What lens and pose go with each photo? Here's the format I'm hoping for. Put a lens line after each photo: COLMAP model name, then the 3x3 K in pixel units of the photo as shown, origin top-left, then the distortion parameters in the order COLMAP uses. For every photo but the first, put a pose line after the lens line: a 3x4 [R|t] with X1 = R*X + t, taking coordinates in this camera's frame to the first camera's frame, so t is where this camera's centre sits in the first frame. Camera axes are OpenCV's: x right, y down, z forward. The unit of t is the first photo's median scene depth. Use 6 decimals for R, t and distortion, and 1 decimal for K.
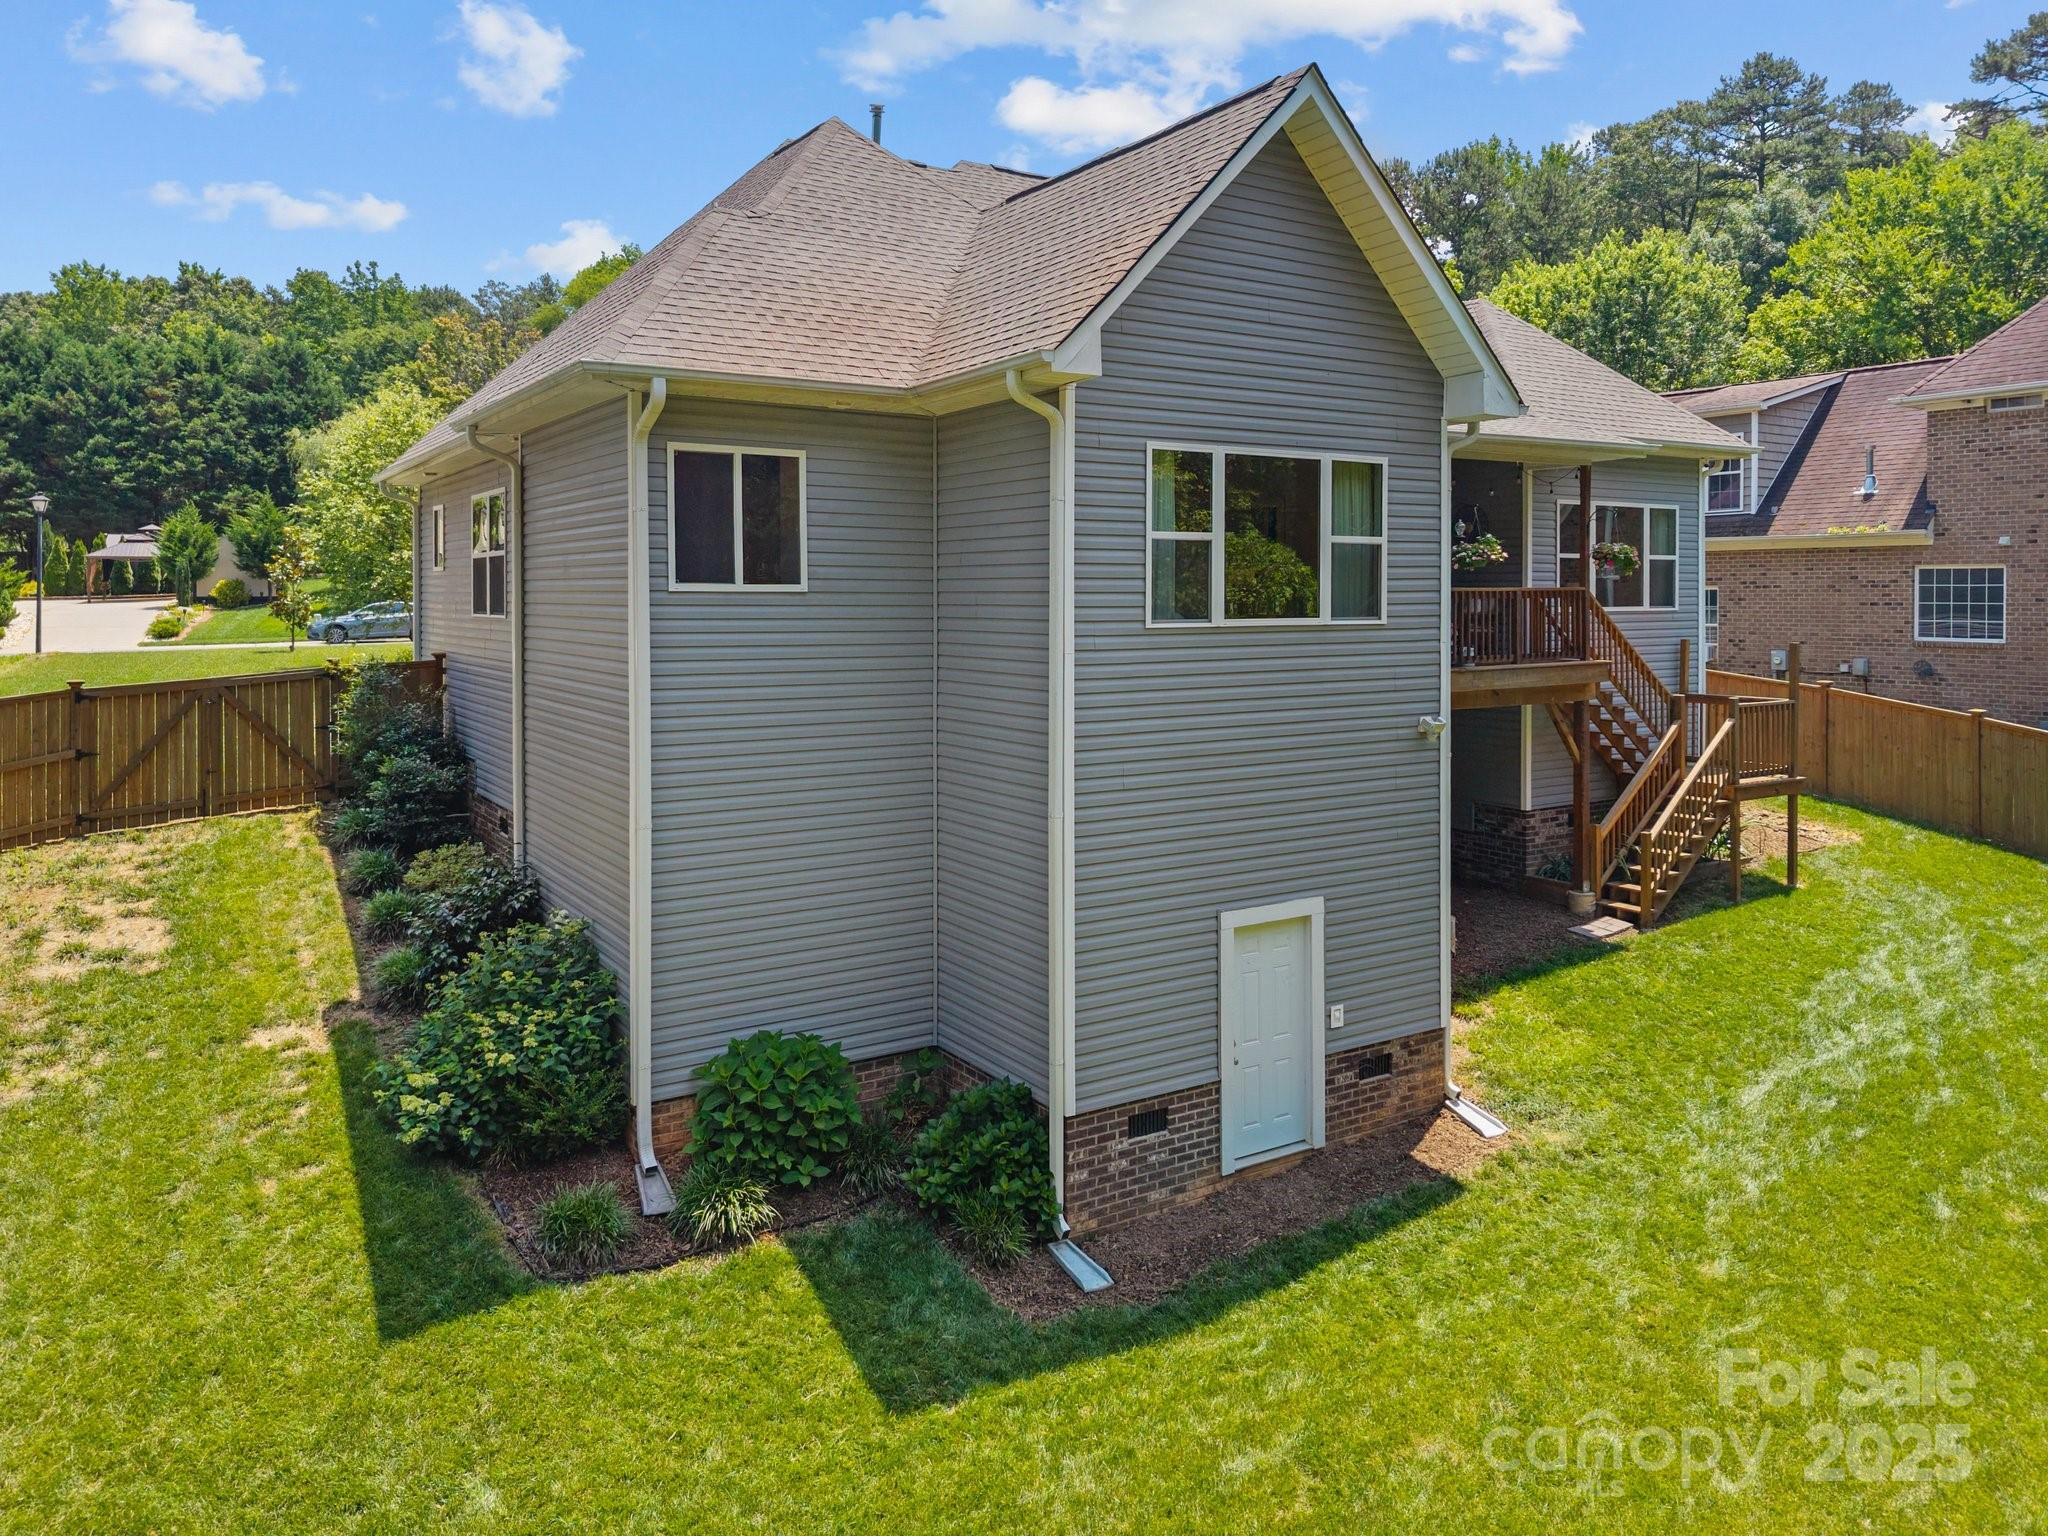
lens RADIAL K [[1415.8, 0, 1024.0], [0, 1415.8, 768.0], [0, 0, 1]] dist [-0.001122, -0.003713]
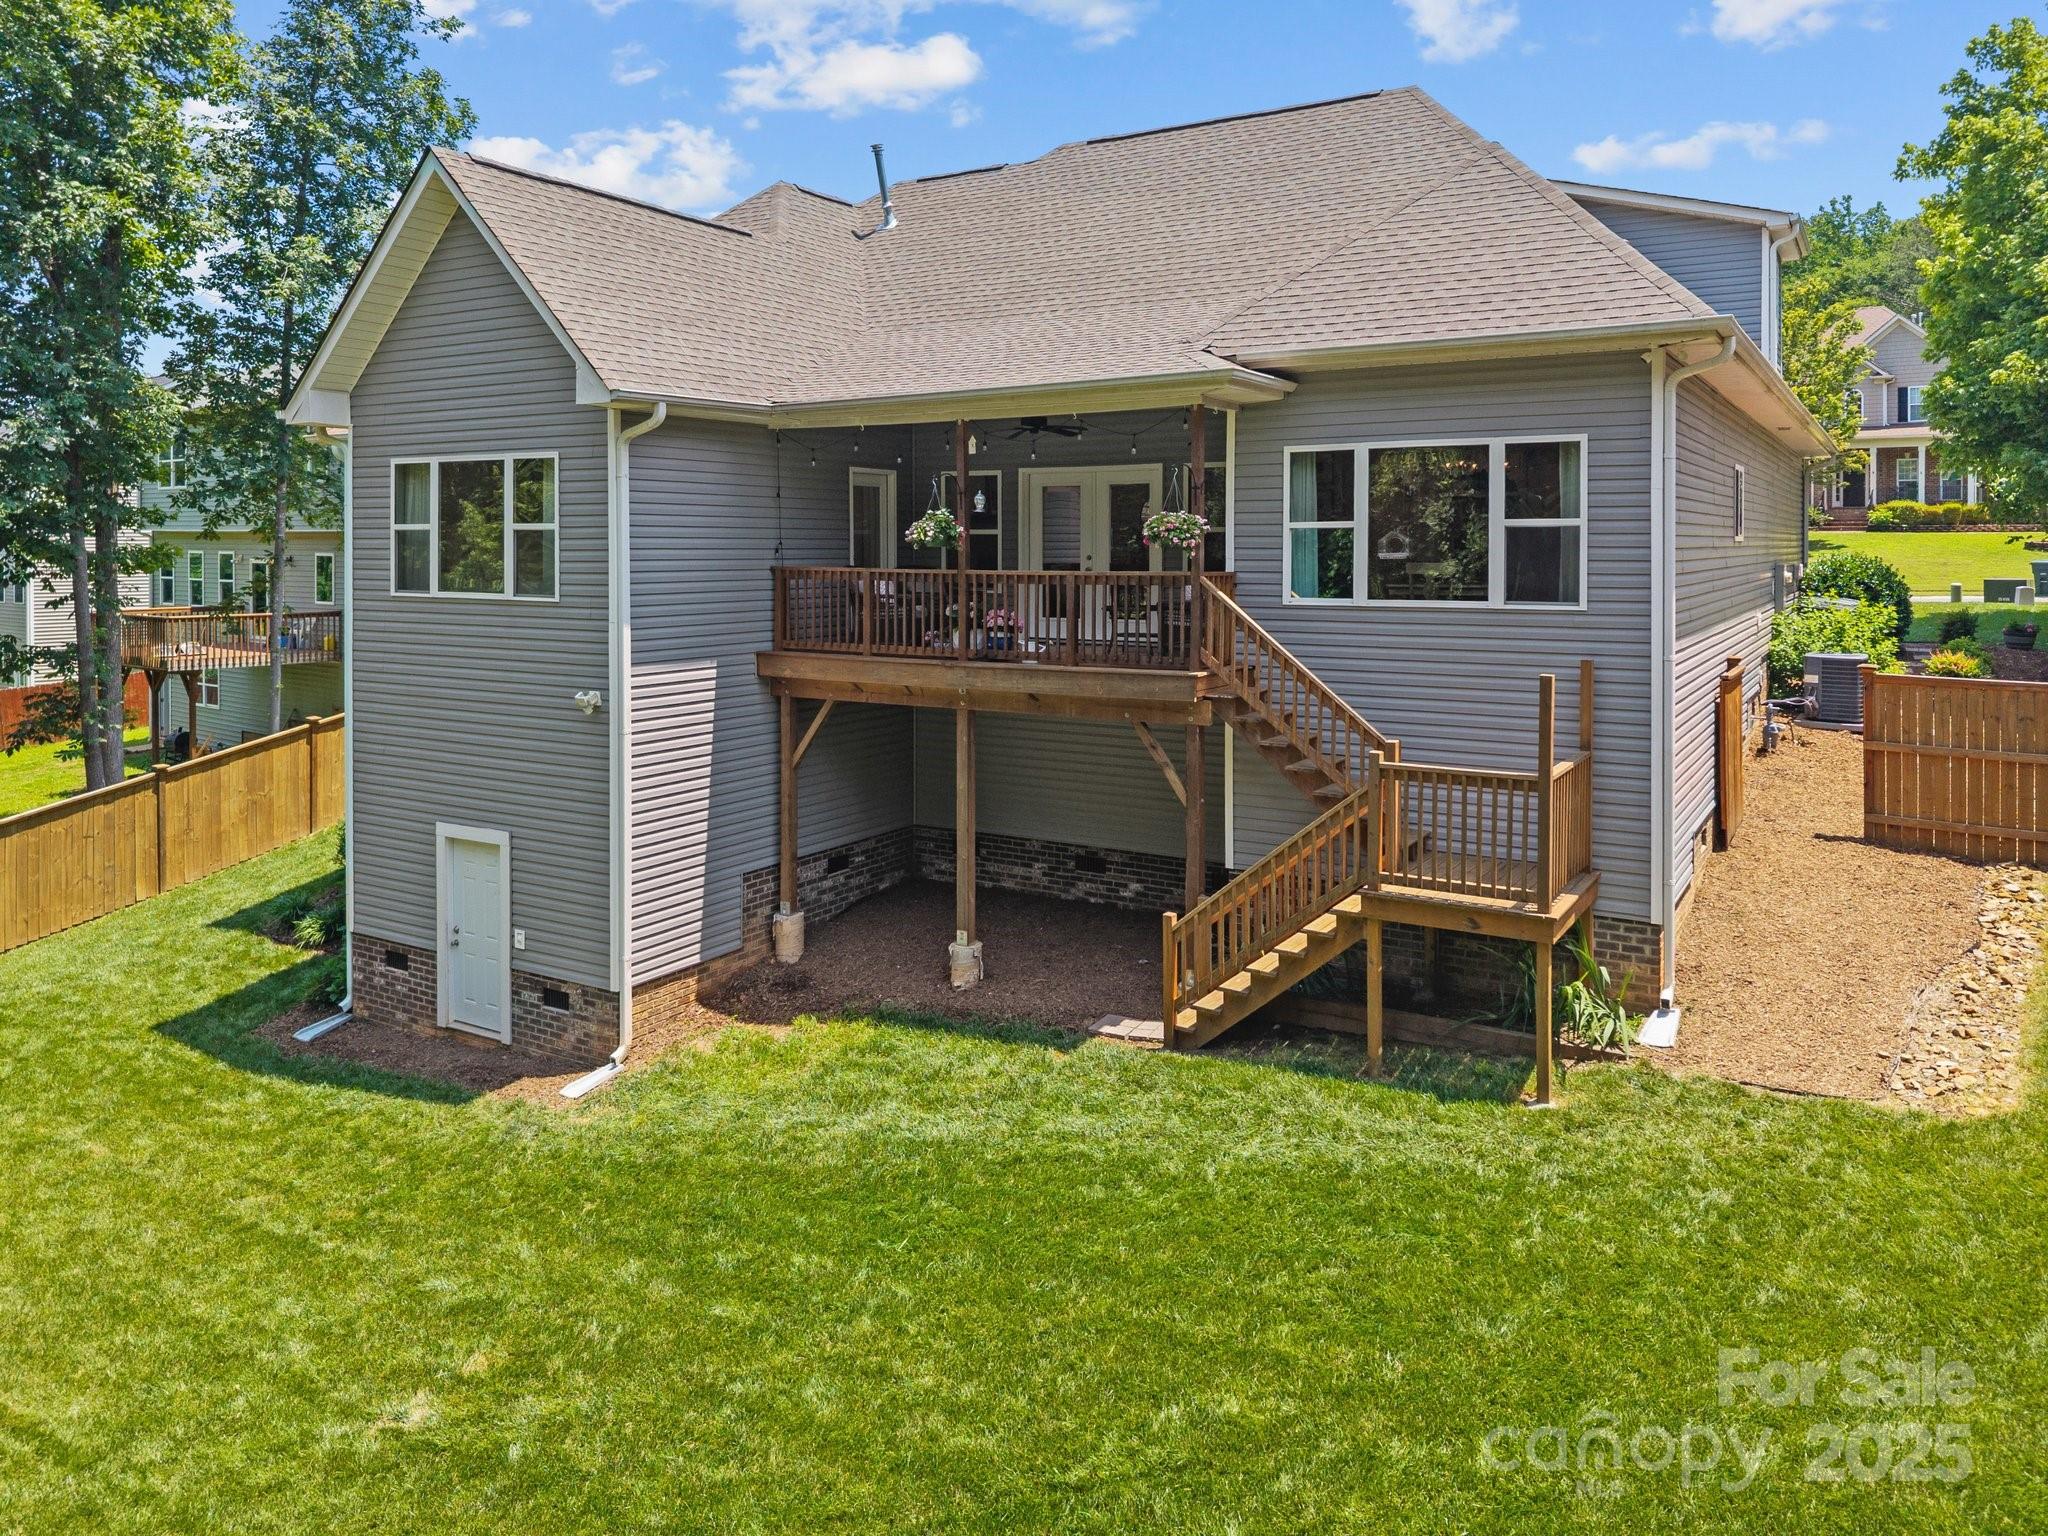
lens RADIAL K [[1415.8, 0, 1024.0], [0, 1415.8, 768.0], [0, 0, 1]] dist [-0.001122, -0.003713]
pose [[0.451306, 0.142169, -0.880972, 1.468854], [-0.112812, 0.988397, 0.101713, -0.132669], [0.885210, 0.053481, 0.462108, 0.859484]]
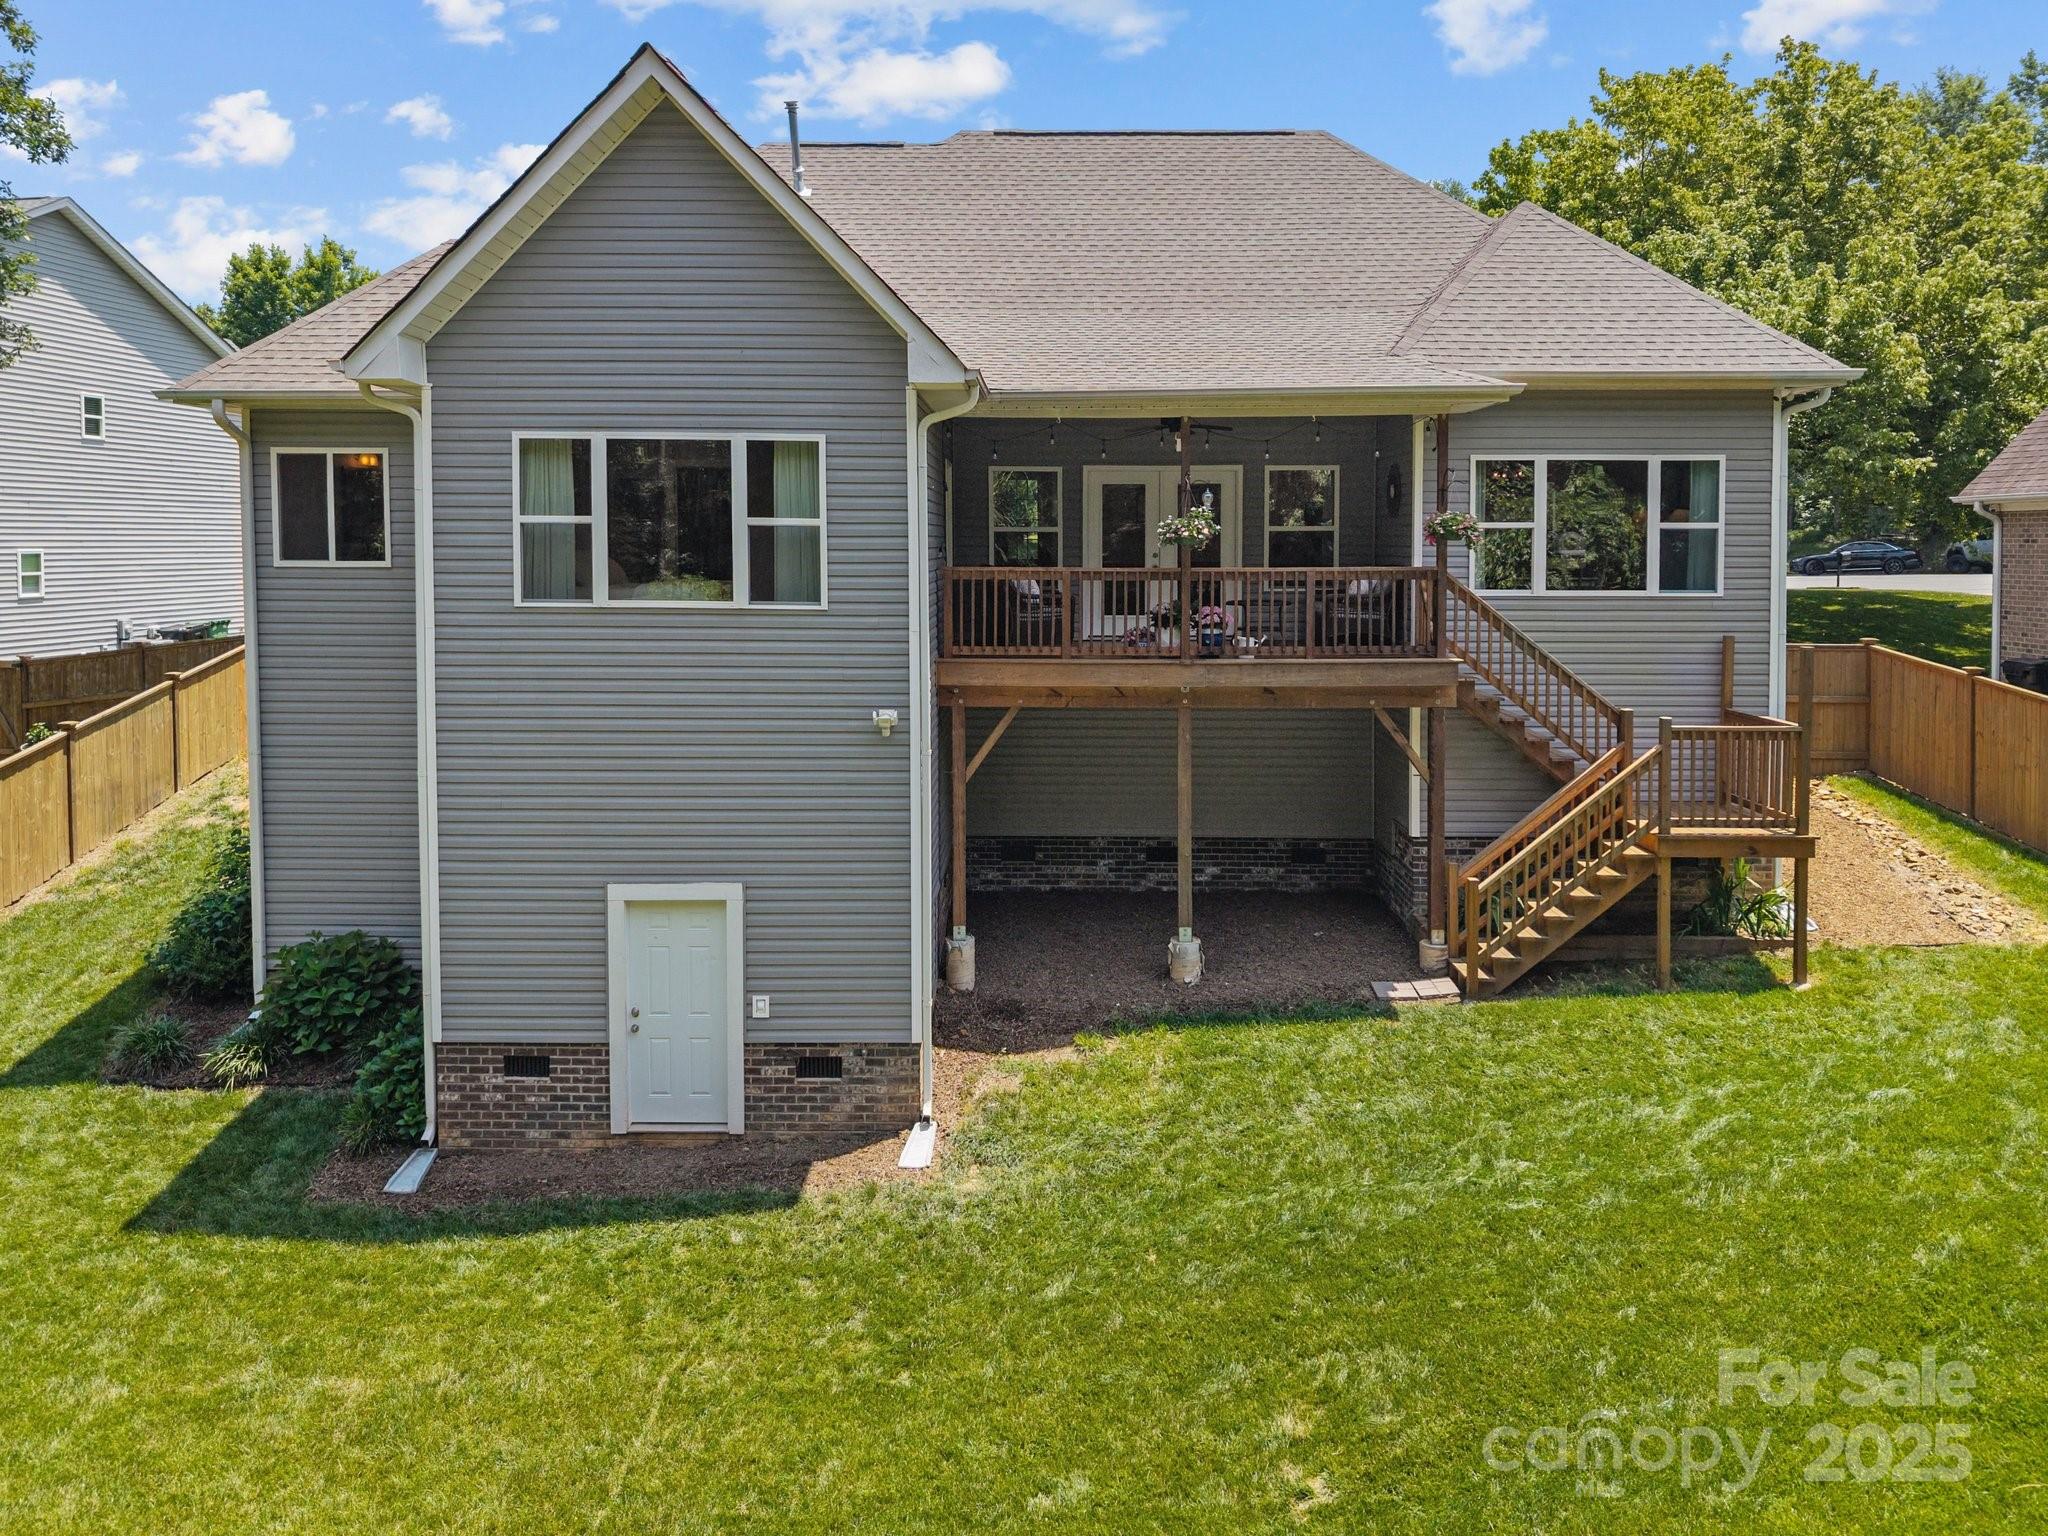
lens RADIAL K [[1422.2, 0, 1020.8], [0, 1422.2, 796.3], [0, 0, 1]] dist [0.071406, -0.245471]
pose [[0.842203, 0.098149, -0.530152, 0.925118], [-0.071016, 0.994918, 0.071377, -0.056538], [0.534463, -0.022465, 0.844893, 0.272680]]
